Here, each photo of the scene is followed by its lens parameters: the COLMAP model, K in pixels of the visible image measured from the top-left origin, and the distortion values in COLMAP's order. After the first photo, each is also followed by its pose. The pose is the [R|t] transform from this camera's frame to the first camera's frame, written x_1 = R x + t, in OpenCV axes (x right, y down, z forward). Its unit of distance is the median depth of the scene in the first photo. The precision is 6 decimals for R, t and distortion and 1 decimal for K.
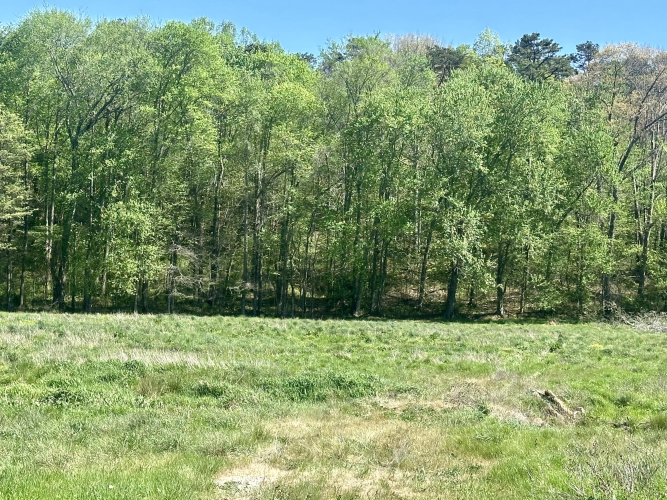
lens RADIAL K [[1458.7, 0, 318.2], [0, 1458.7, 221.1], [0, 0, 1]] dist [0.075382, 0.000000]
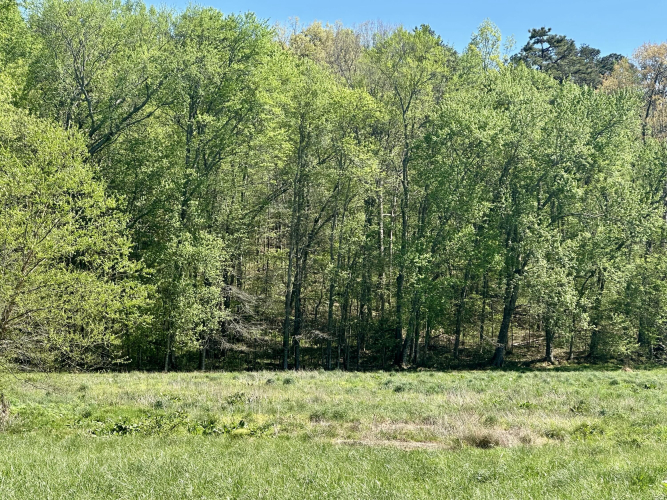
lens RADIAL K [[1939.0, 0, 394.1], [0, 1939.0, 241.3], [0, 0, 1]] dist [0.182047, 0.000000]
pose [[0.945988, -0.007365, 0.324119, -0.338090], [0.006526, 0.999972, 0.003676, -0.010866], [-0.324137, -0.001362, 0.946009, -0.039022]]
